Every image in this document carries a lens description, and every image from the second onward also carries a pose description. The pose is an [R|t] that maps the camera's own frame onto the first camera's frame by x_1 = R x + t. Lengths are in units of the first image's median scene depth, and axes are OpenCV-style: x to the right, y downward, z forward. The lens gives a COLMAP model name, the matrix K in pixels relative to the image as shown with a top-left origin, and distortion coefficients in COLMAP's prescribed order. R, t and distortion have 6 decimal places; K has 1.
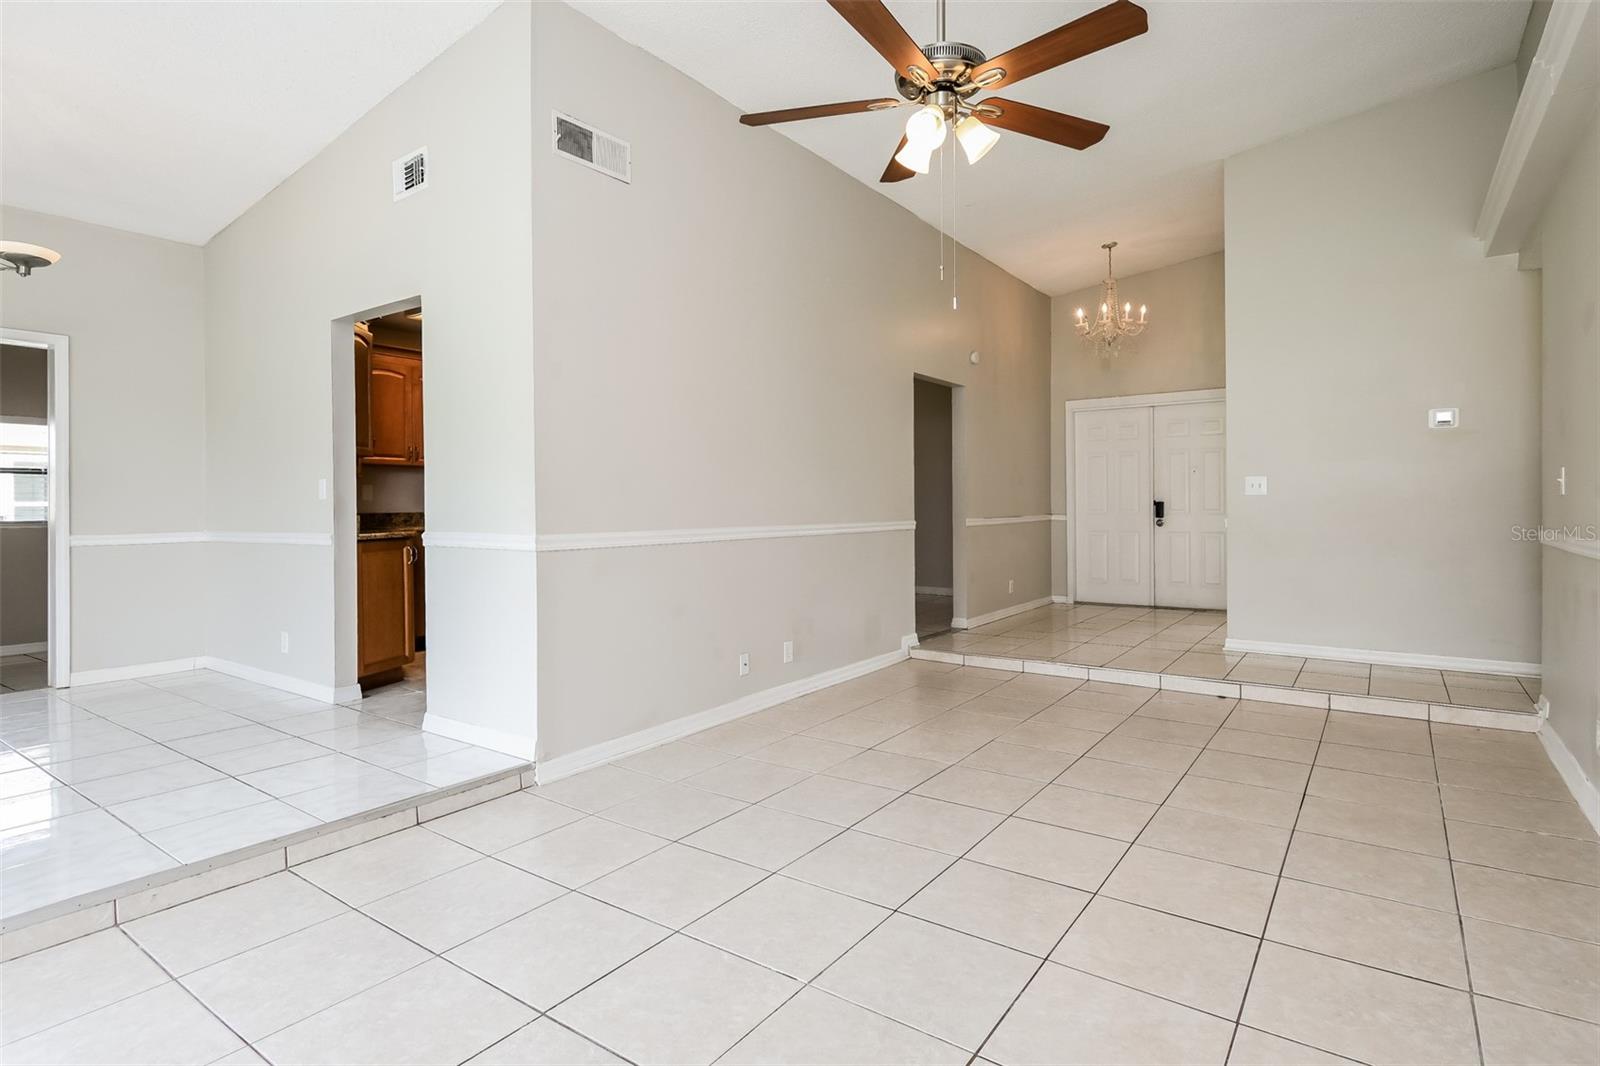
lens RADIAL K [[828.0, 0, 800.3], [0, 828.0, 522.5], [0, 0, 1]] dist [0.015422, 0.003195]
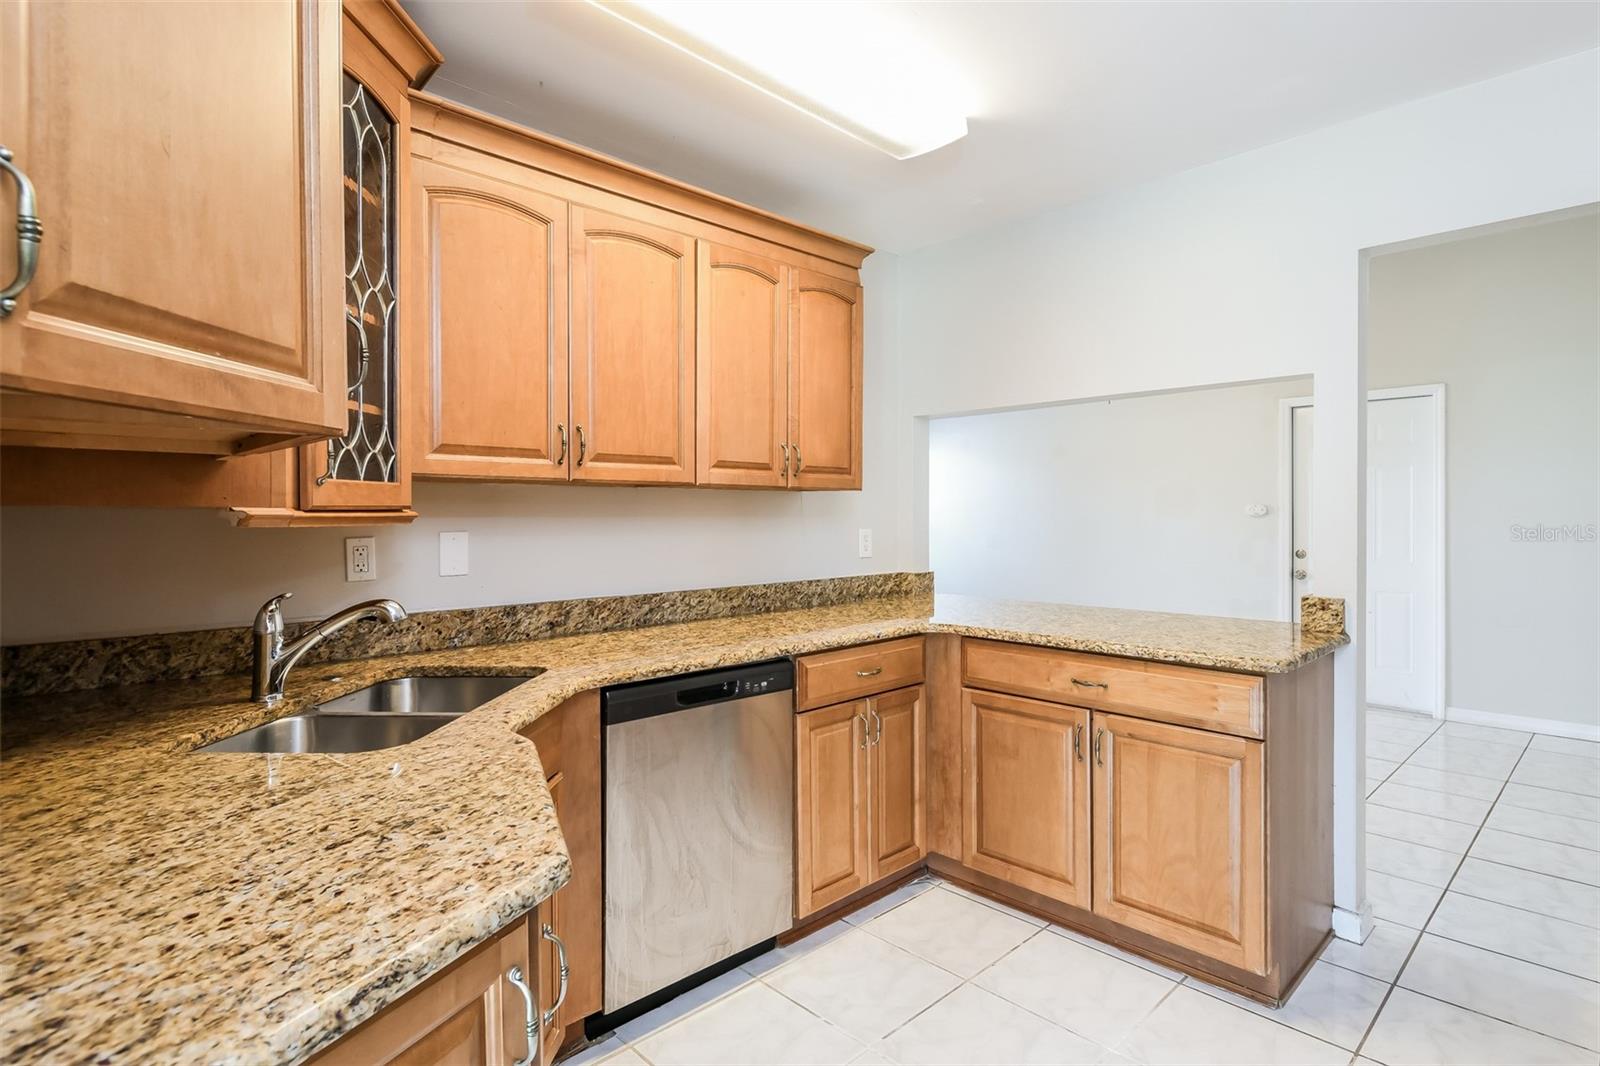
lens RADIAL K [[828.0, 0, 799.5], [0, 828.0, 527.1], [0, 0, 1]] dist [0.015422, 0.003195]
pose [[0.983697, -0.000688, -0.179830, -0.308179], [-0.001733, 0.999910, -0.013304, -0.044226], [0.179823, 0.013399, 0.983608, 0.674318]]
